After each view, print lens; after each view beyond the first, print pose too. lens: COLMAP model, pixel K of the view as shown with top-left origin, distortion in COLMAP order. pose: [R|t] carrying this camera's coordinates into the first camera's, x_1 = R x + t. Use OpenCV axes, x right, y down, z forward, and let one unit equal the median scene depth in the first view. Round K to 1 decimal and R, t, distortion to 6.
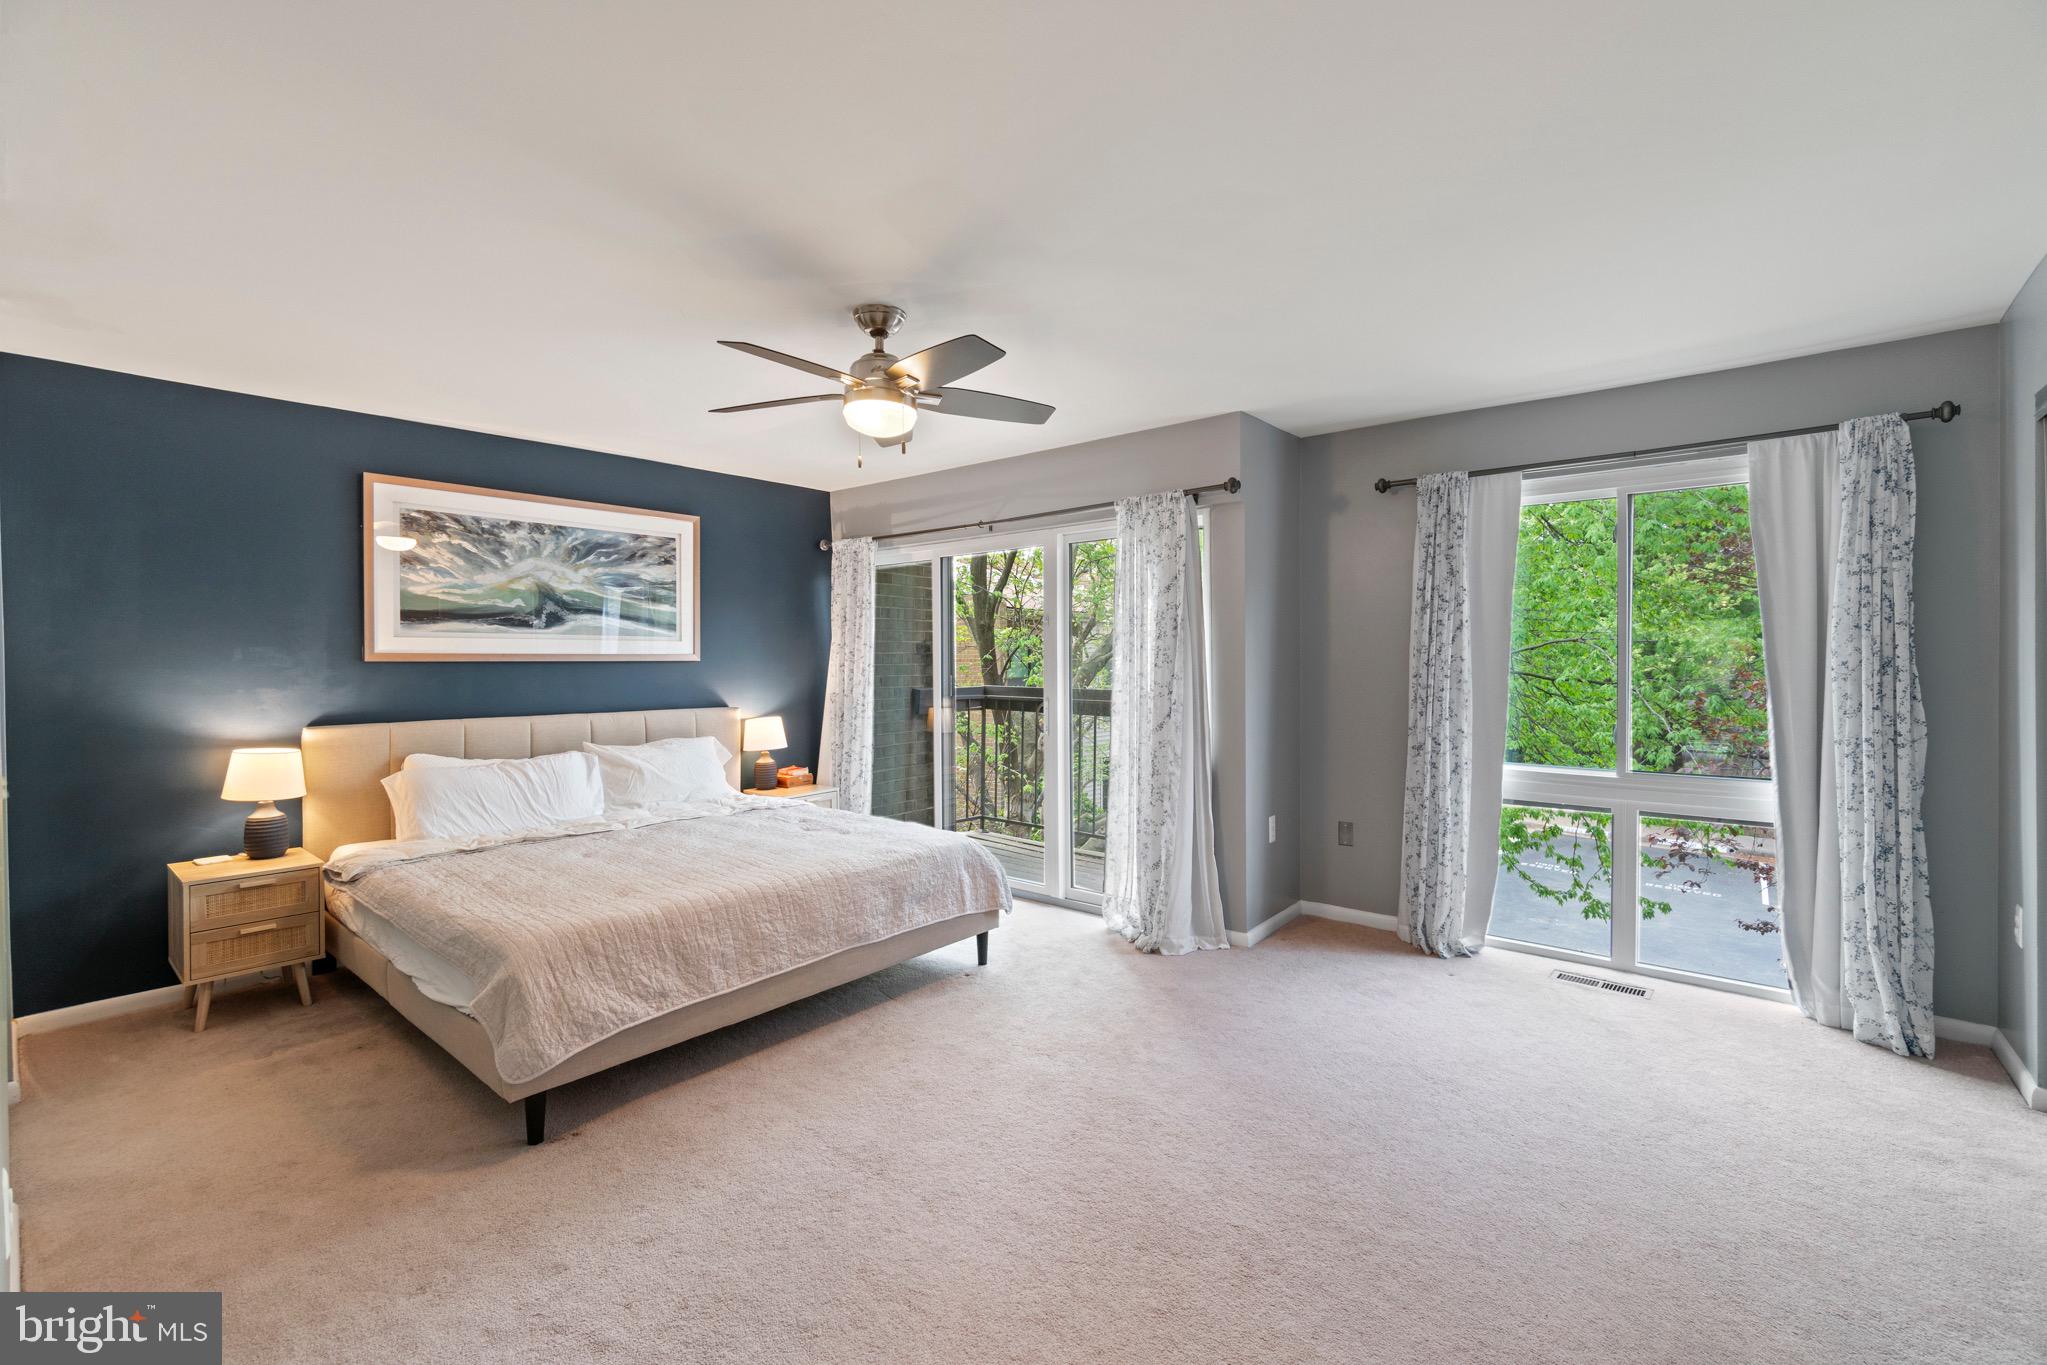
lens RADIAL K [[885.4, 0, 1008.4], [0, 885.4, 650.0], [0, 0, 1]] dist [-0.000781, 0.000427]
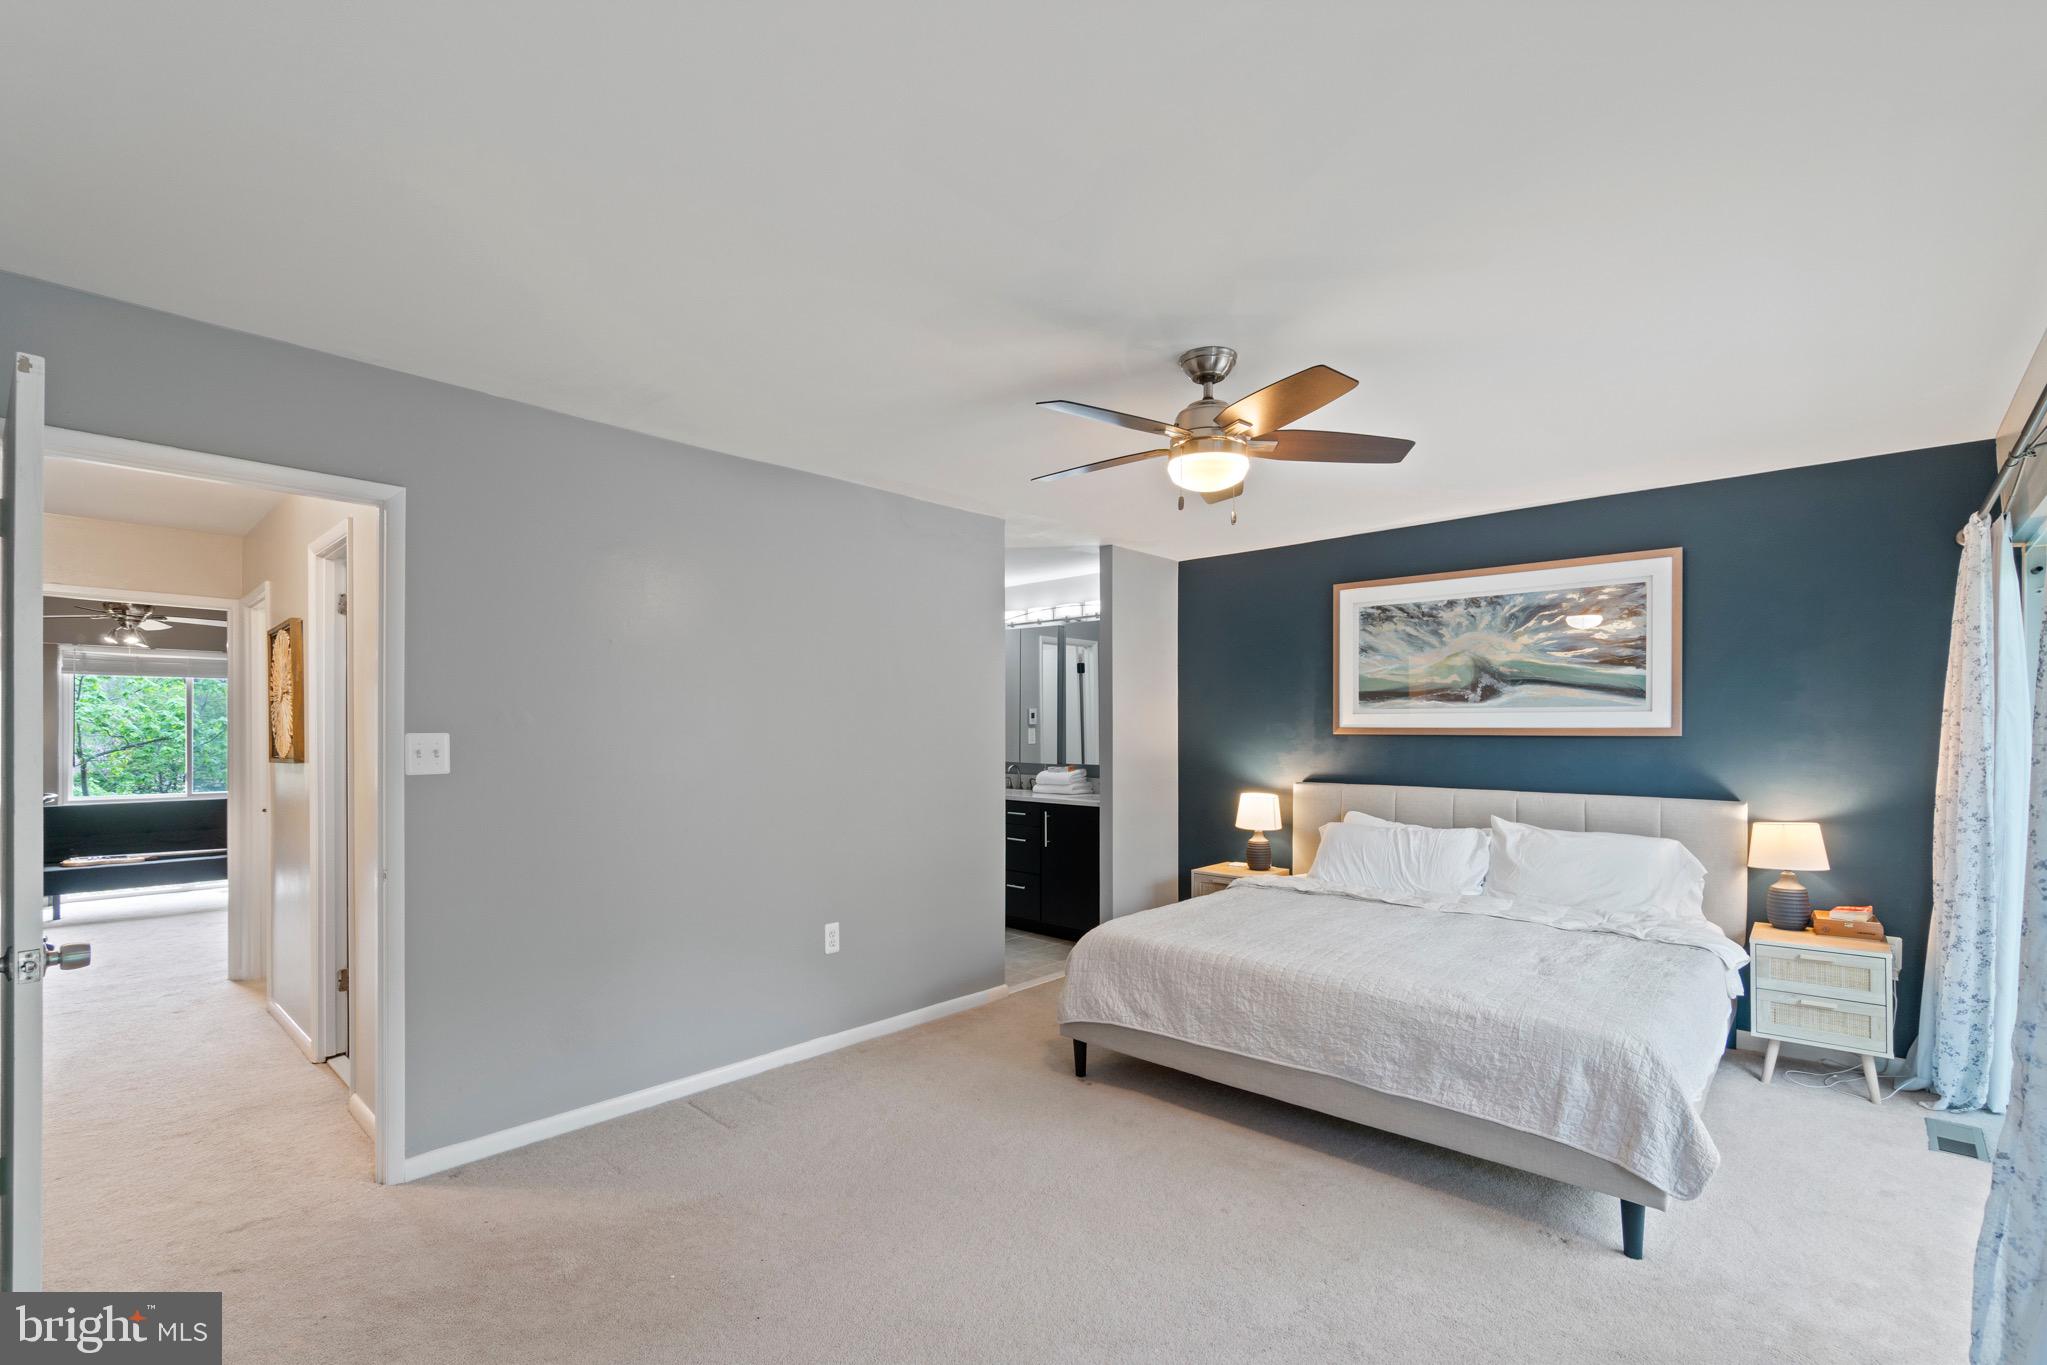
lens RADIAL K [[885.4, 0, 1042.9], [0, 885.4, 733.4], [0, 0, 1]] dist [-0.000781, 0.000427]
pose [[-0.013024, 0.007182, -0.999889, 0.489488], [0.008689, 0.999937, 0.007069, -0.000524], [0.999877, -0.008596, -0.013086, 0.535245]]
